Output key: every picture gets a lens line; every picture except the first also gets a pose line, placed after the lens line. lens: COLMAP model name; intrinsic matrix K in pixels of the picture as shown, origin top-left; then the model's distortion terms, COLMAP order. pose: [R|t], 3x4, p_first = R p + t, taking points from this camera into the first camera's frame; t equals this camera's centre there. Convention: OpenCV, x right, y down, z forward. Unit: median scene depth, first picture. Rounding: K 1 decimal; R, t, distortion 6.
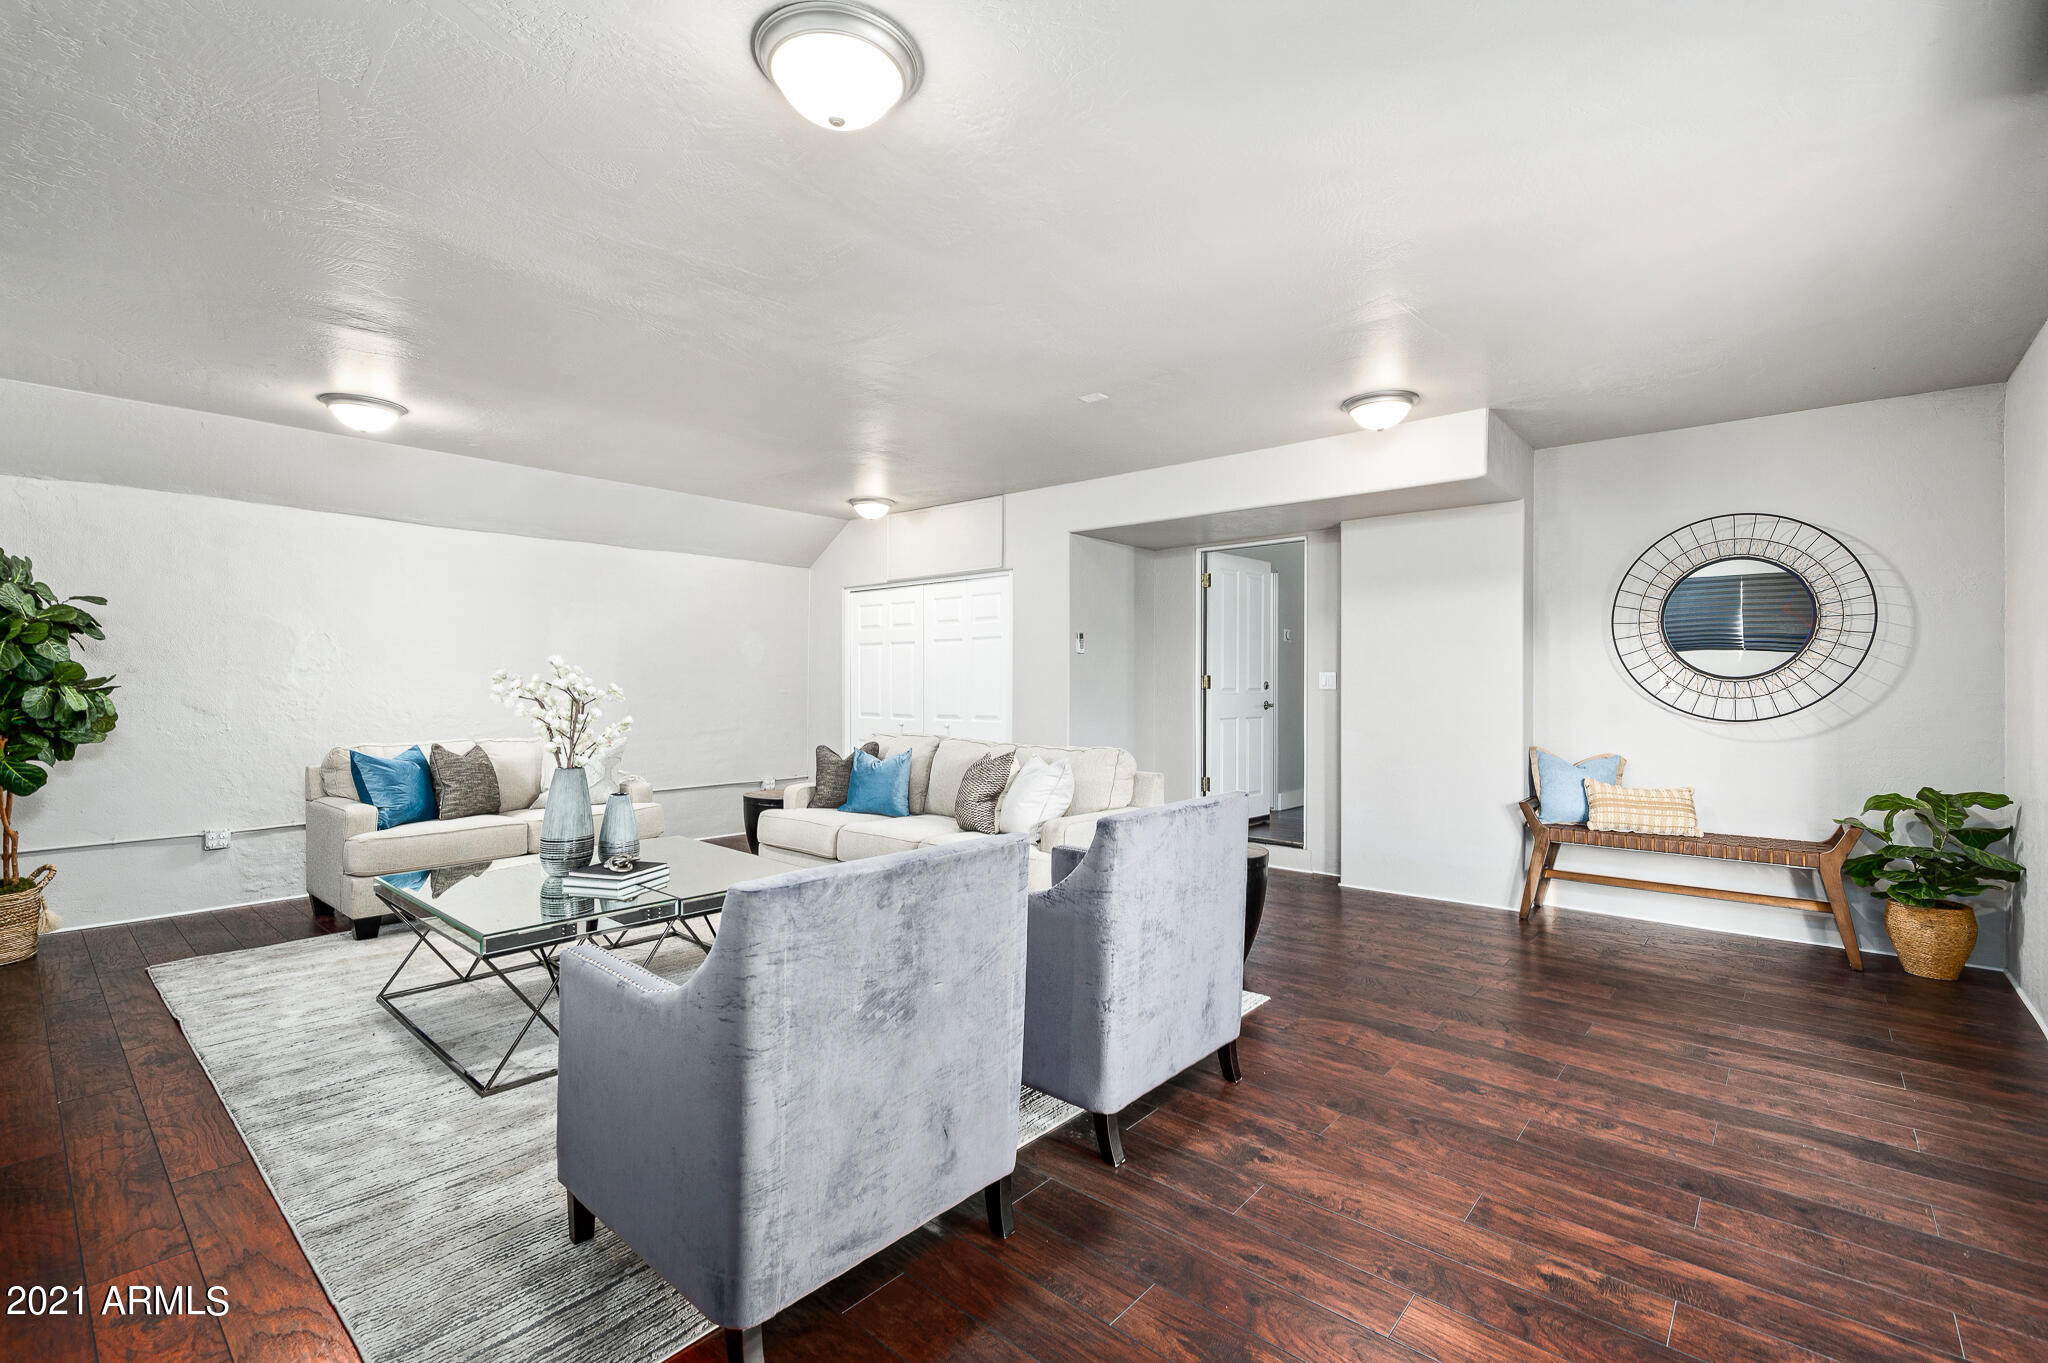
lens RADIAL K [[894.9, 0, 1024.0], [0, 894.9, 681.5], [0, 0, 1]] dist [0.002490, 0.000135]
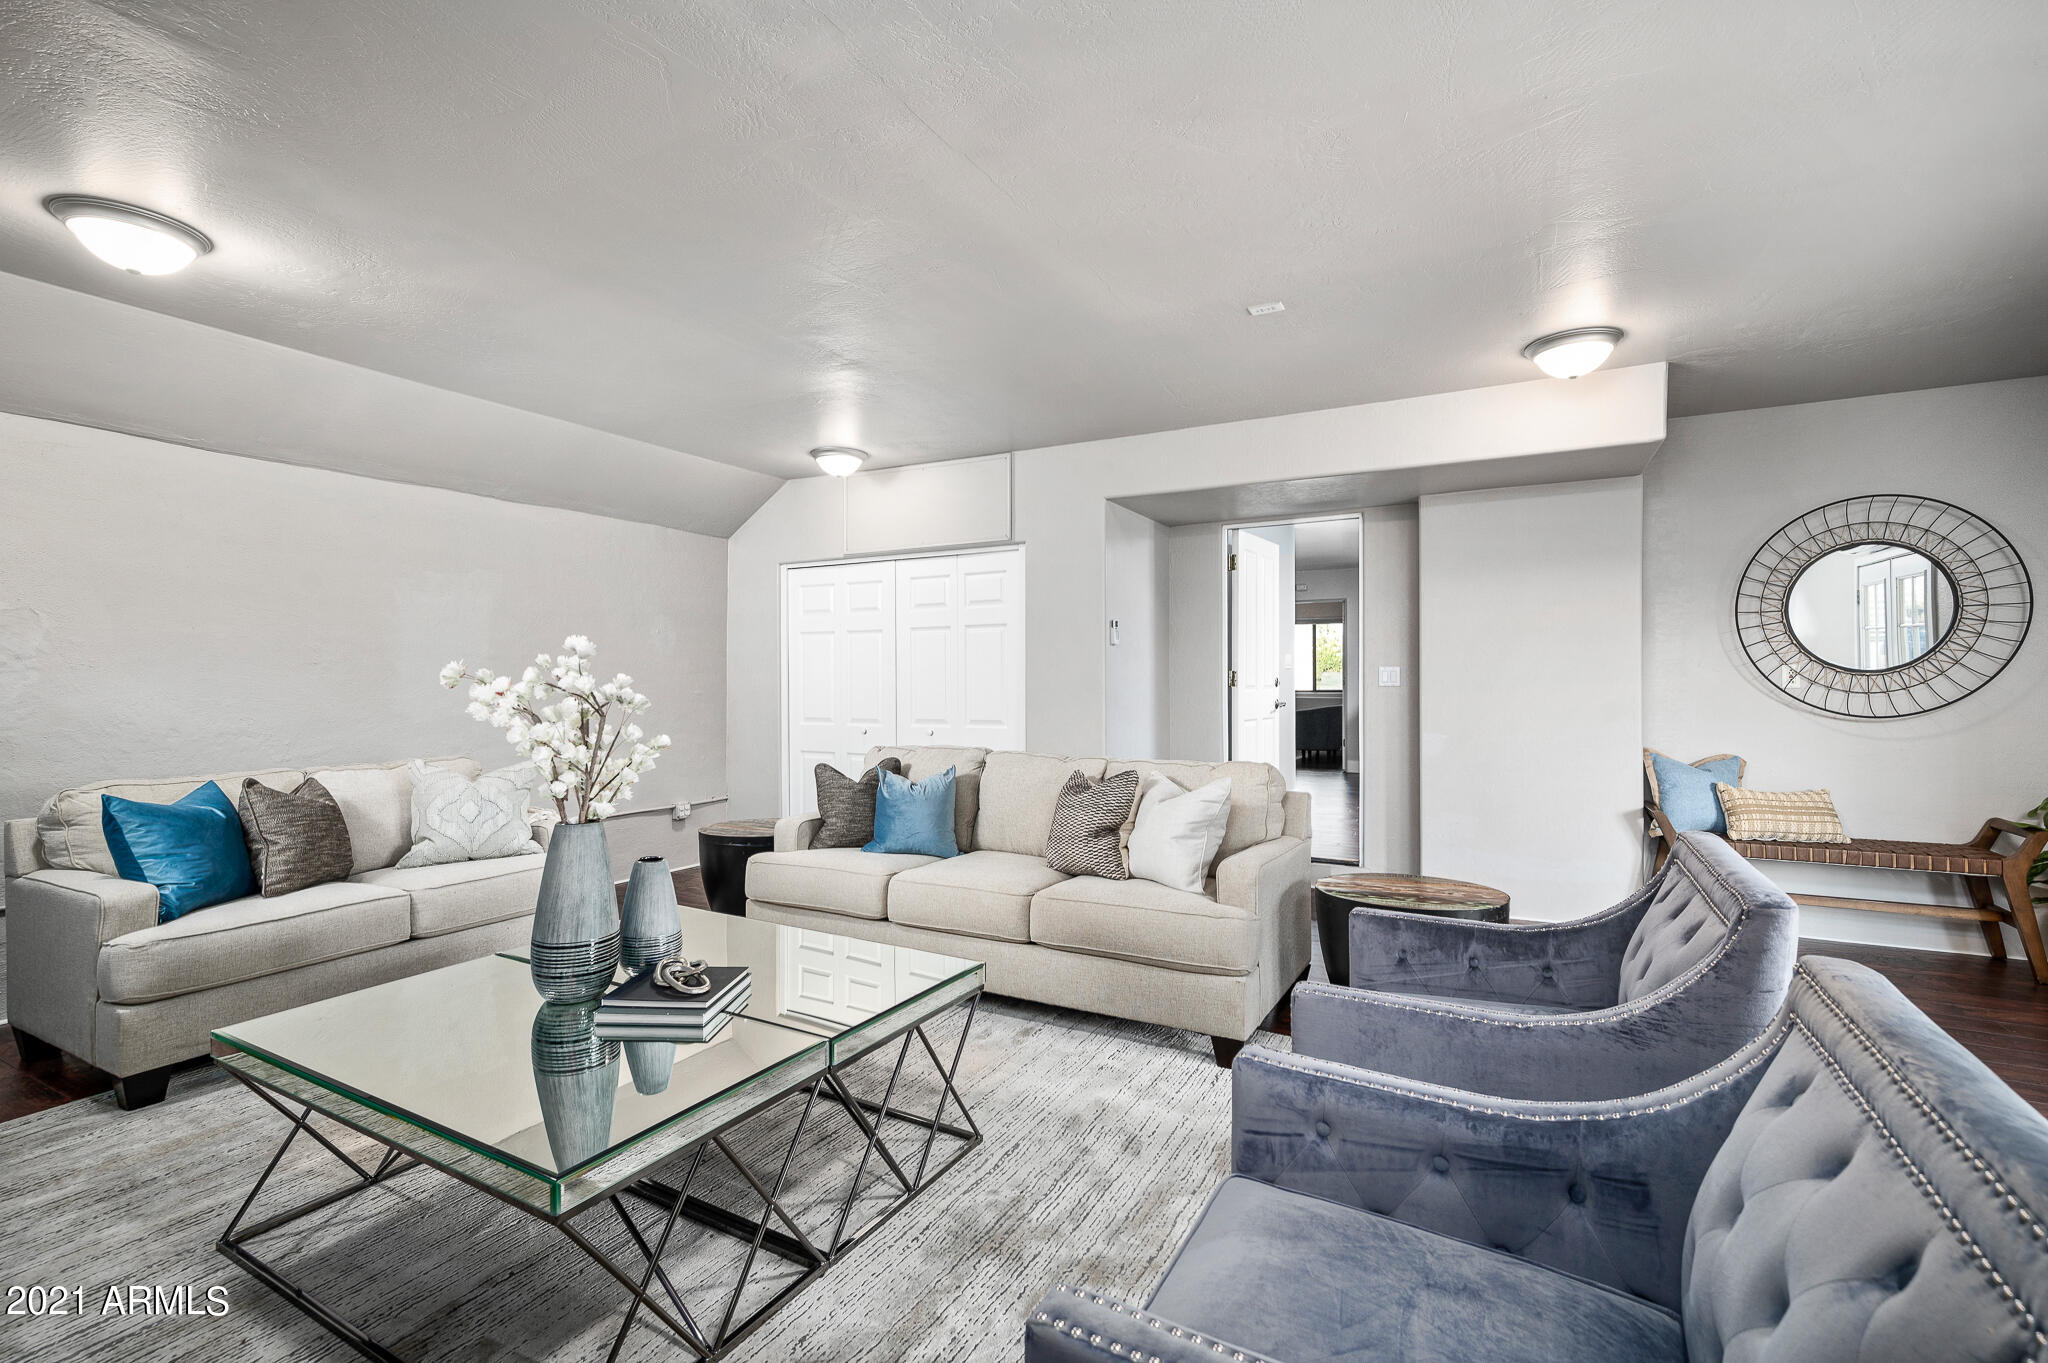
lens RADIAL K [[905.2, 0, 1024.0], [0, 905.2, 681.5], [0, 0, 1]] dist [0.001478, 0.001106]
pose [[0.977360, -0.004635, 0.211532, -0.252305], [0.004097, 0.999987, 0.002981, 0.000093], [-0.211544, -0.002047, 0.977366, 0.245681]]
